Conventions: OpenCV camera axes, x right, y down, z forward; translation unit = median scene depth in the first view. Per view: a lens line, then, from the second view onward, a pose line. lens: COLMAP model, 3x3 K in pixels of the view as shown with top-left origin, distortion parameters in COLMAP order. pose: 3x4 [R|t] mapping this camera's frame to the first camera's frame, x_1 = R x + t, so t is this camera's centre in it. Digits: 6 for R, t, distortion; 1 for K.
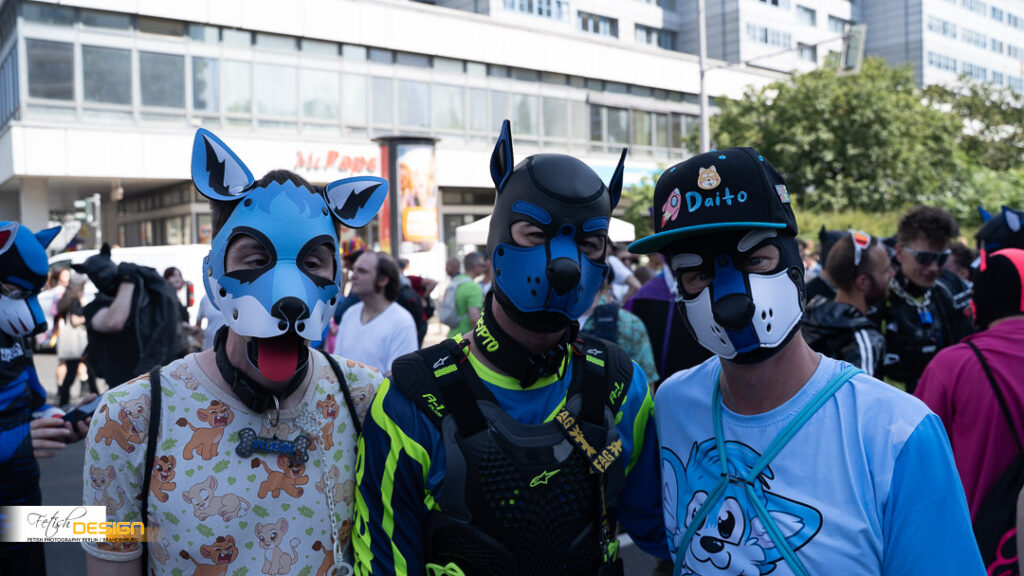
lens RADIAL K [[832.5, 0, 513.0], [0, 832.5, 296.9], [0, 0, 1]] dist [-0.100512, 0.059495]
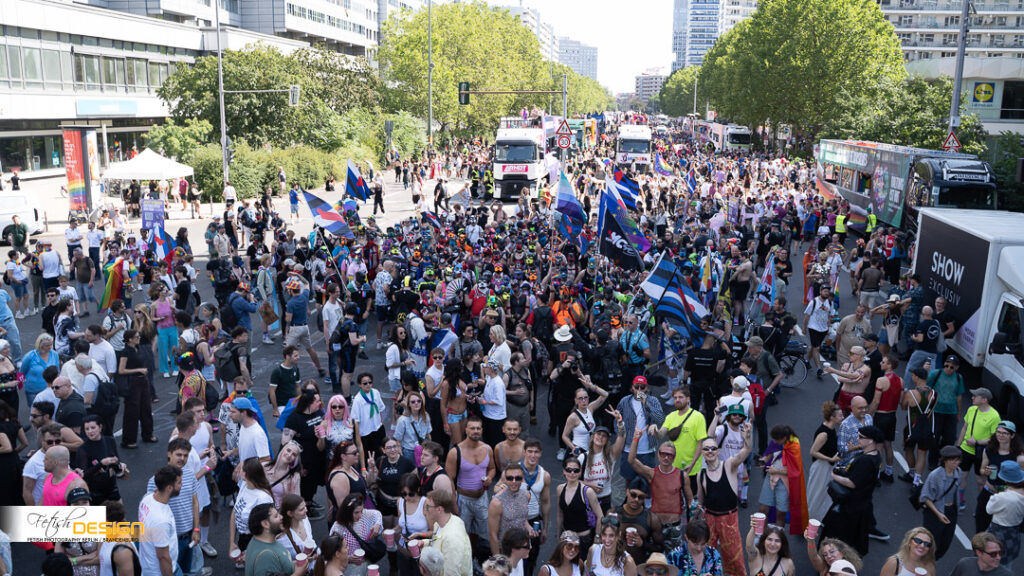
lens RADIAL K [[832.5, 0, 491.0], [0, 832.5, 280.3], [0, 0, 1]] dist [-0.100512, 0.059495]
pose [[0.737800, -0.105911, 0.666659, -0.323981], [0.015604, 0.990026, 0.140015, -0.040389], [-0.674839, -0.092901, 0.732094, -0.463962]]
